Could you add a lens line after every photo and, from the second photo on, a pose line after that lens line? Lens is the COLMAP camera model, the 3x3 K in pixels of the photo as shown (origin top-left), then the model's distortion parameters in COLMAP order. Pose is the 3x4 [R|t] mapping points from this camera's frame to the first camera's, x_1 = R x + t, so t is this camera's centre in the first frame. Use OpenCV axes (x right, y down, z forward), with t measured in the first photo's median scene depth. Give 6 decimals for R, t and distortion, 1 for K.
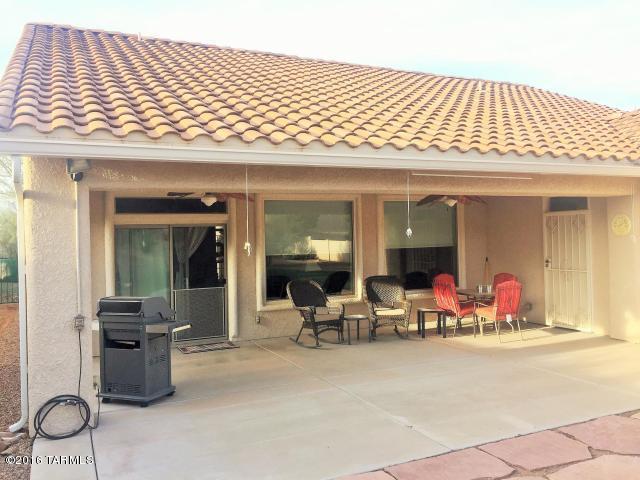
lens RADIAL K [[548.6, 0, 316.2], [0, 548.6, 236.0], [0, 0, 1]] dist [0.061843, -0.086877]
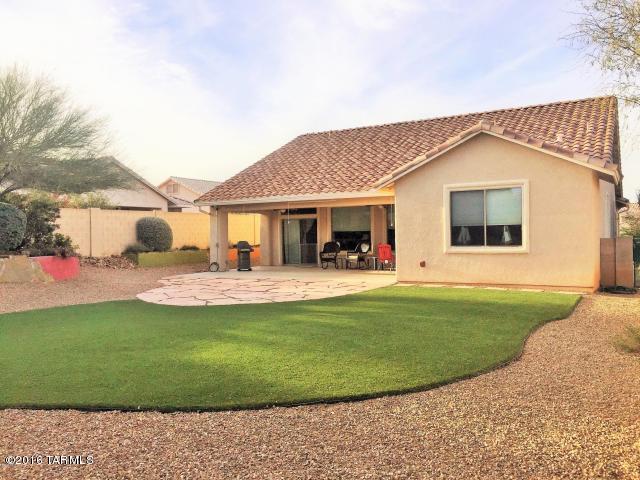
lens RADIAL K [[575.4, 0, 320.0], [0, 575.4, 240.0], [0, 0, 1]] dist [0.014572, 0.000521]
pose [[0.534908, 0.024948, -0.844542, 2.049368], [0.010601, 0.999287, 0.036233, -0.015813], [0.844844, -0.028334, 0.534262, -0.359948]]
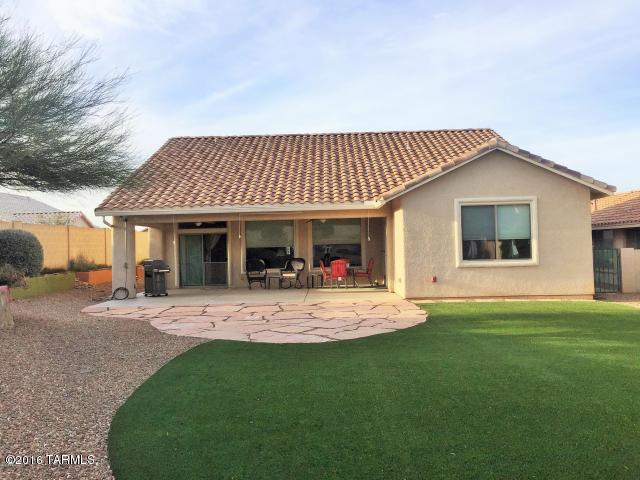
lens RADIAL K [[548.6, 0, 316.2], [0, 548.6, 236.0], [0, 0, 1]] dist [0.061843, -0.086877]
pose [[0.885433, -0.004705, -0.464744, 1.185881], [0.005376, 0.999986, 0.000119, -0.006365], [0.464737, -0.002604, 0.885445, -0.771429]]
